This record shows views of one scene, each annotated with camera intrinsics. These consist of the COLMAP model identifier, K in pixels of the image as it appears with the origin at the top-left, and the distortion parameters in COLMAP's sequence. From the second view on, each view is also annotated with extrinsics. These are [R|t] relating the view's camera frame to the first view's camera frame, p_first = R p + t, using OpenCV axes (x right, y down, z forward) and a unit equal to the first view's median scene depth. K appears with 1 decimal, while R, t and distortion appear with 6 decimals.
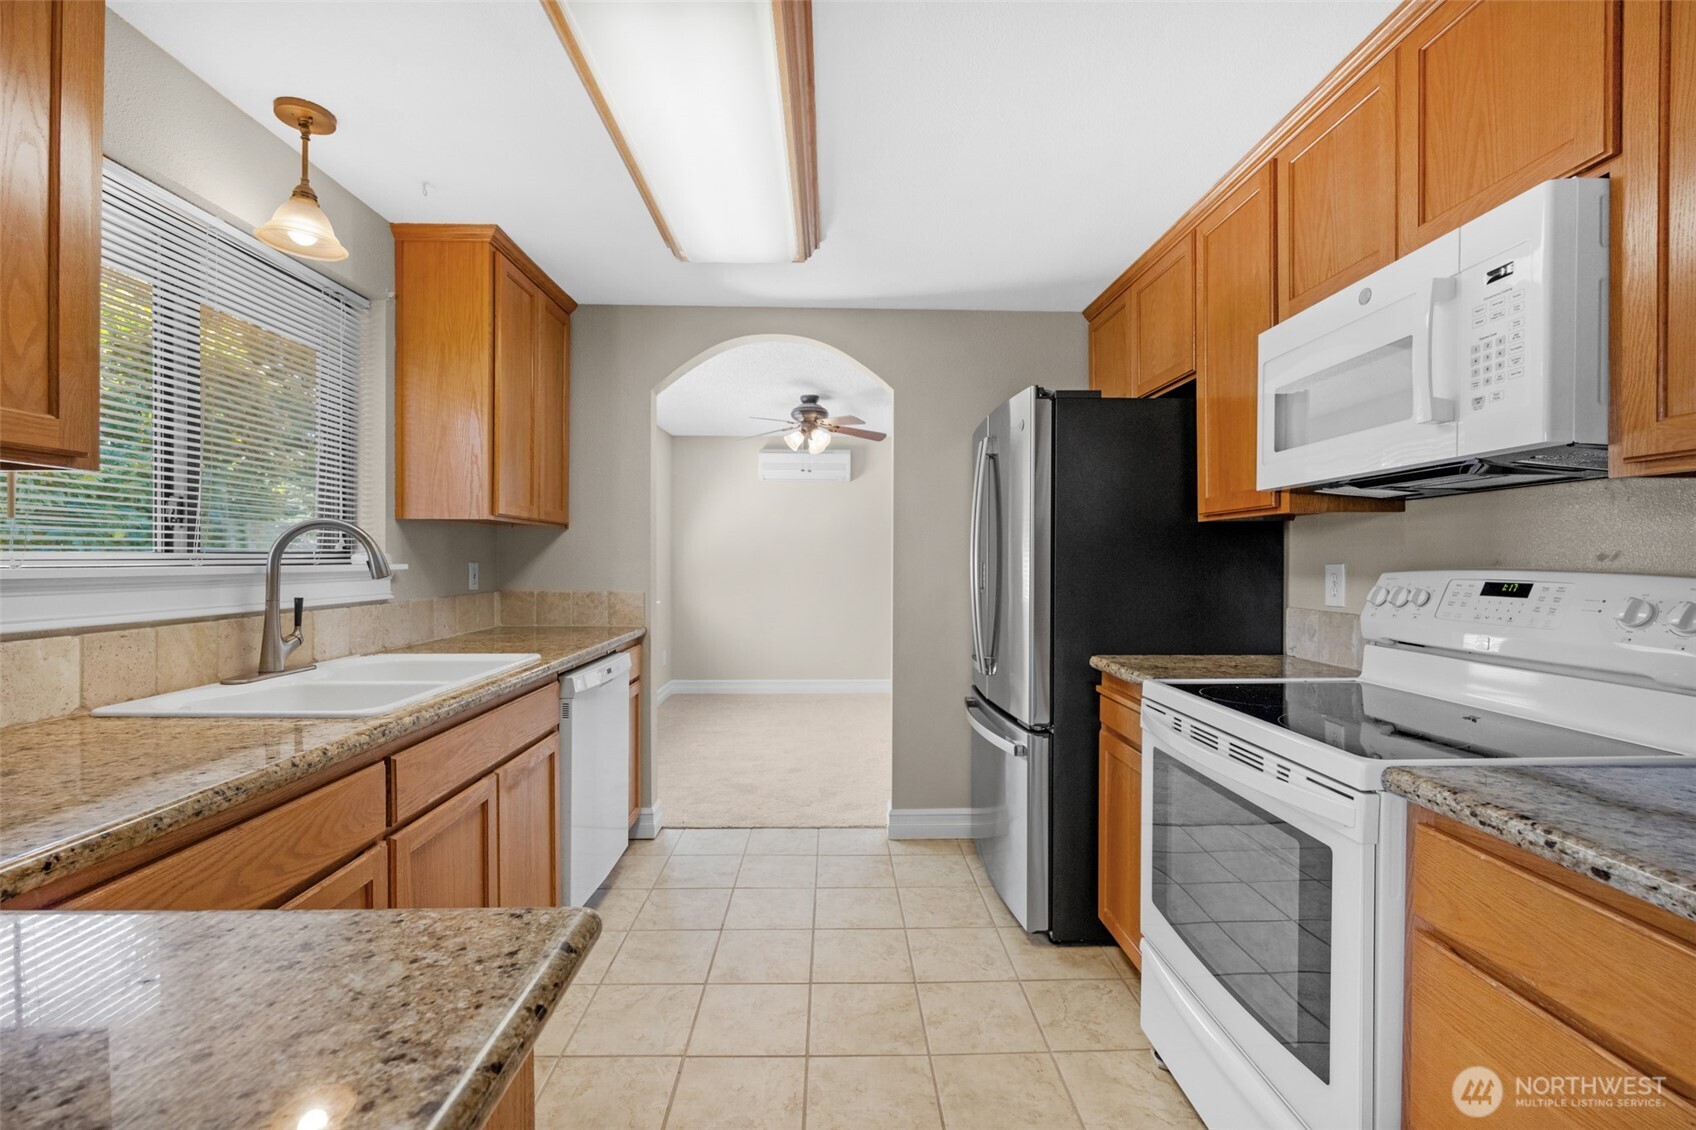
lens RADIAL K [[725.3, 0, 859.3], [0, 725.3, 557.5], [0, 0, 1]] dist [-0.015612, 0.000197]
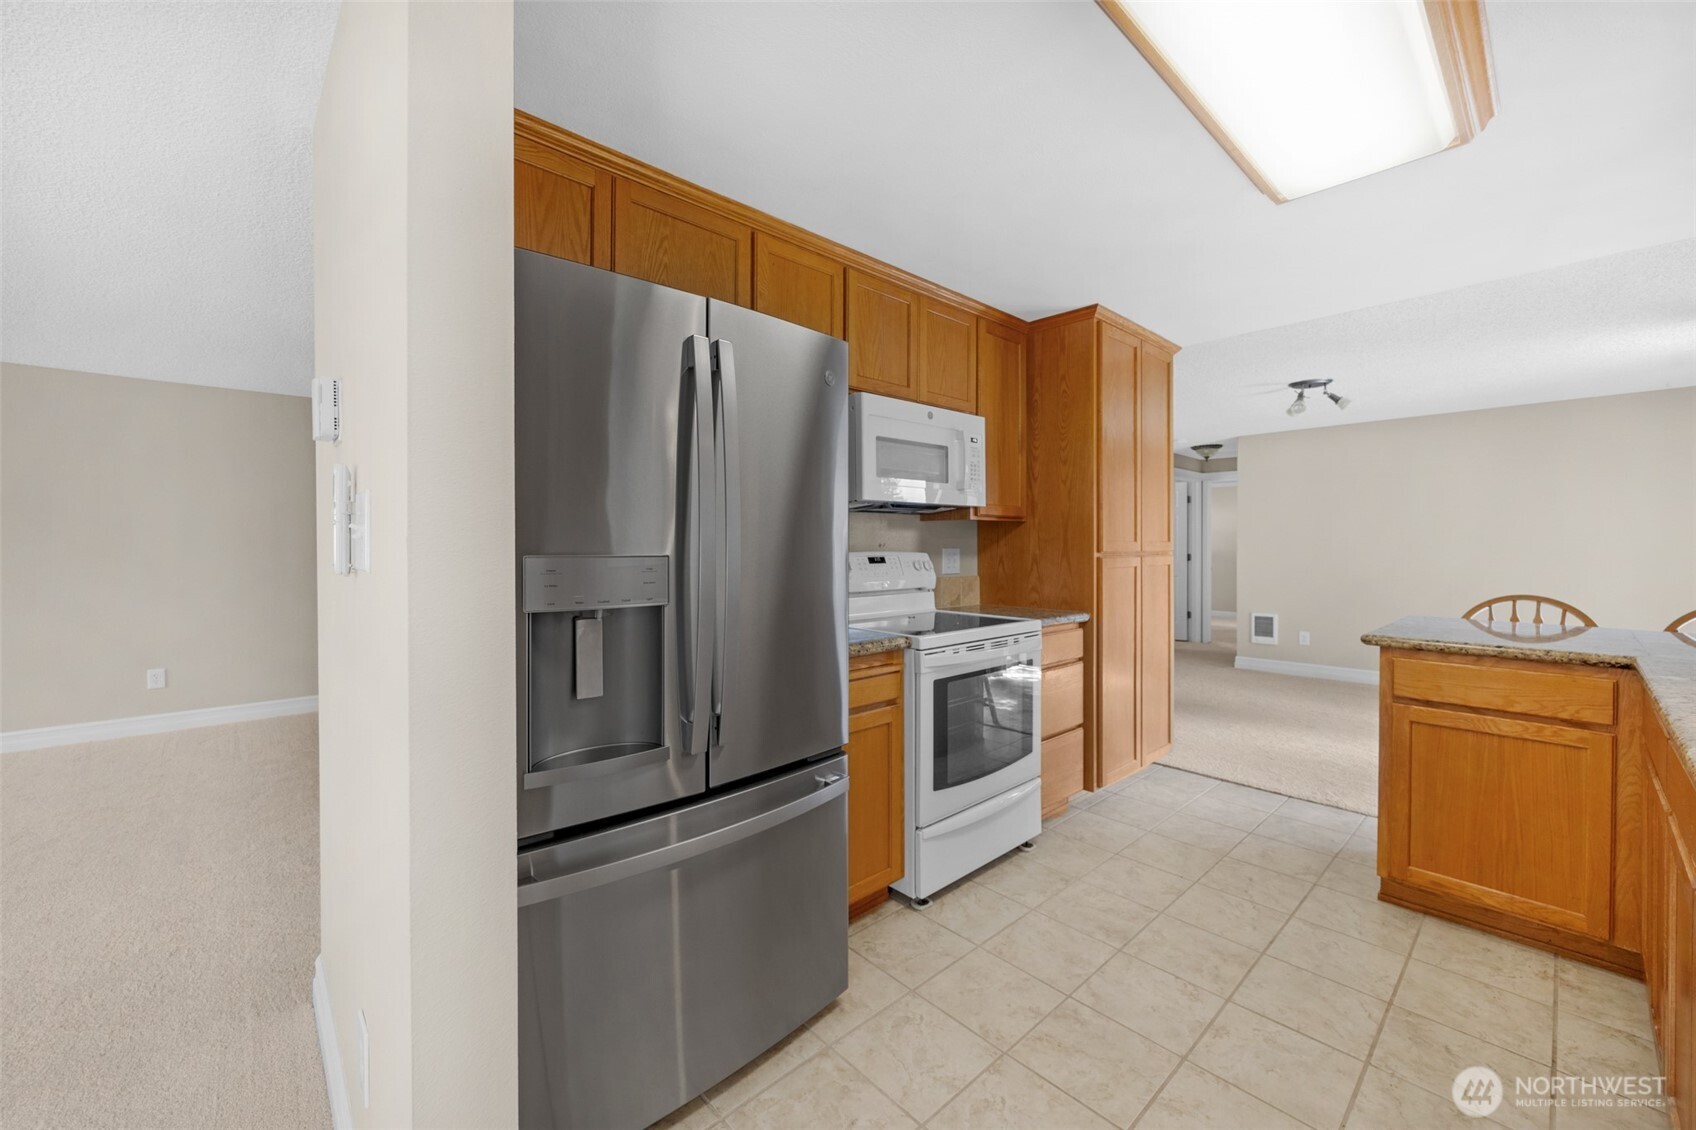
lens RADIAL K [[656.2, 0, 855.1], [0, 656.2, 545.2], [0, 0, 1]] dist [-0.002711, -0.000043]
pose [[-0.649572, -0.002529, 0.760296, -0.340554], [-0.003960, 0.999992, -0.000057, 0.000369], [-0.760289, -0.003048, -0.649577, 1.434987]]
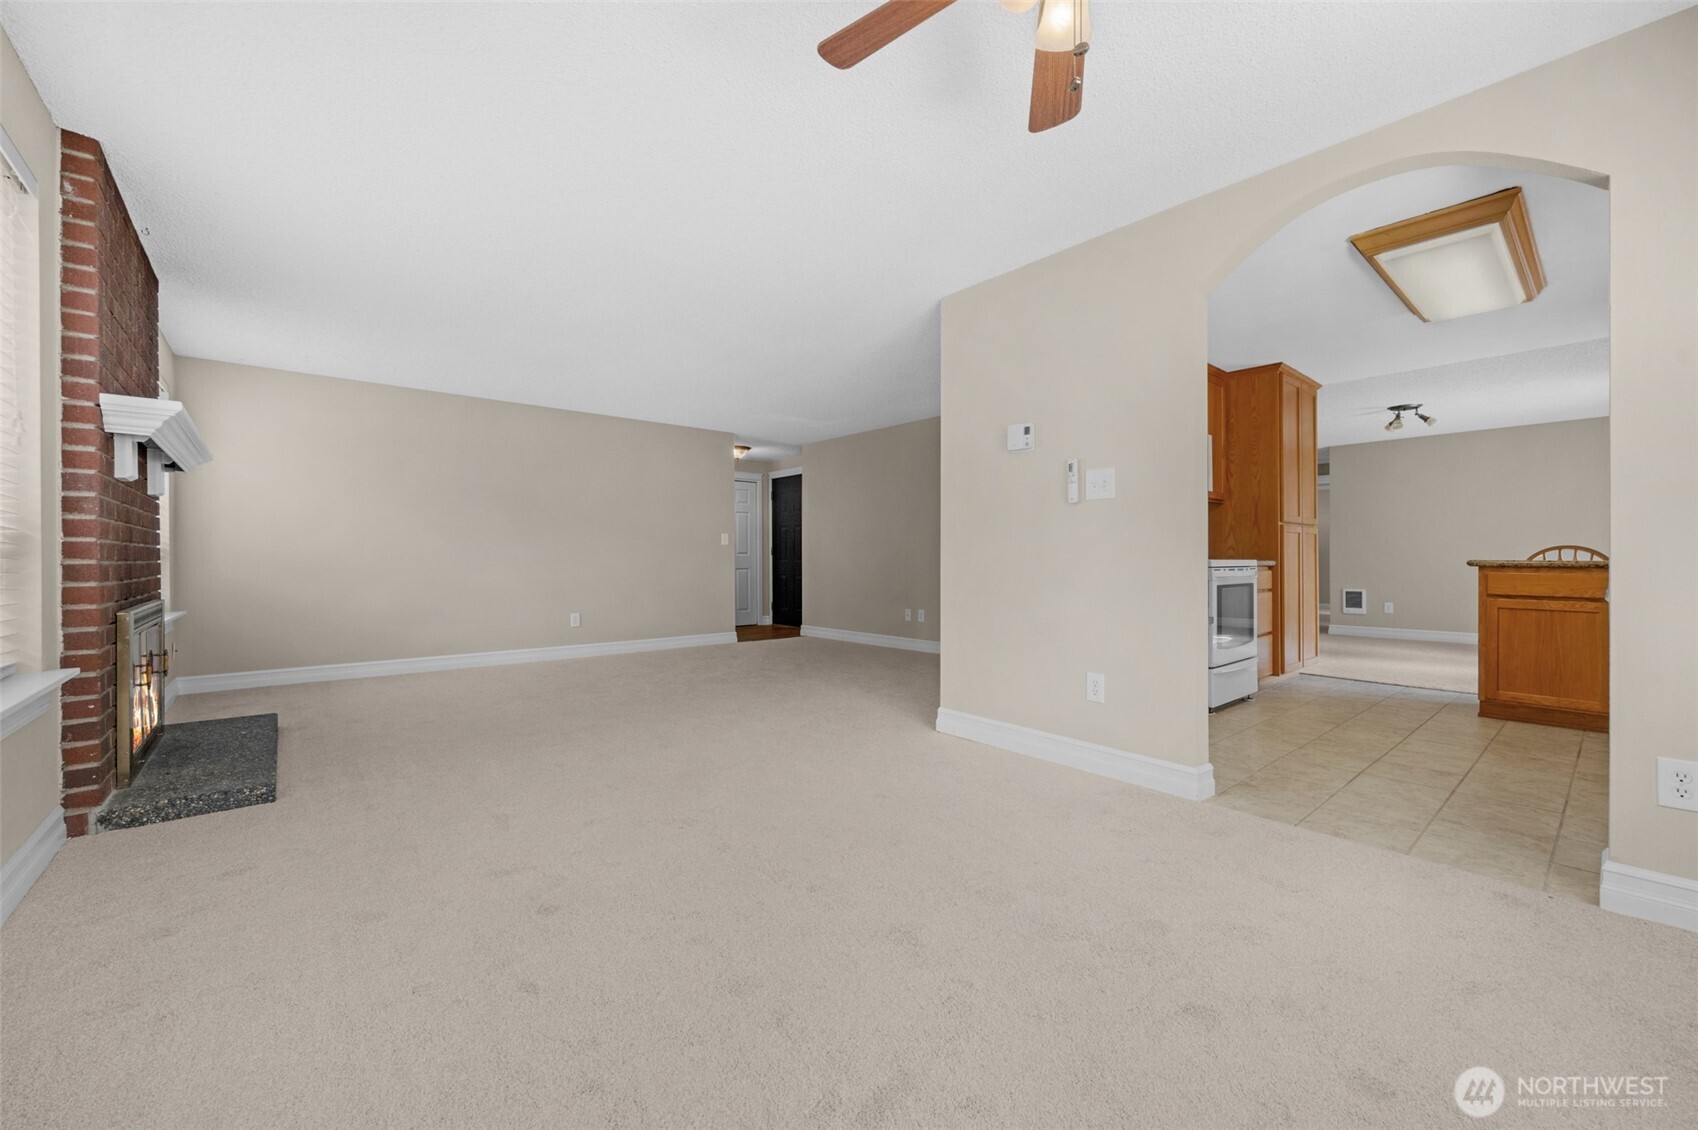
lens RADIAL K [[656.9, 0, 857.5], [0, 656.9, 551.0], [0, 0, 1]] dist [-0.002711, -0.000043]
pose [[-0.621130, 0.004028, 0.783697, -0.432854], [-0.004549, 0.999951, -0.008746, 0.123533], [-0.783695, -0.008998, -0.621081, 2.466230]]
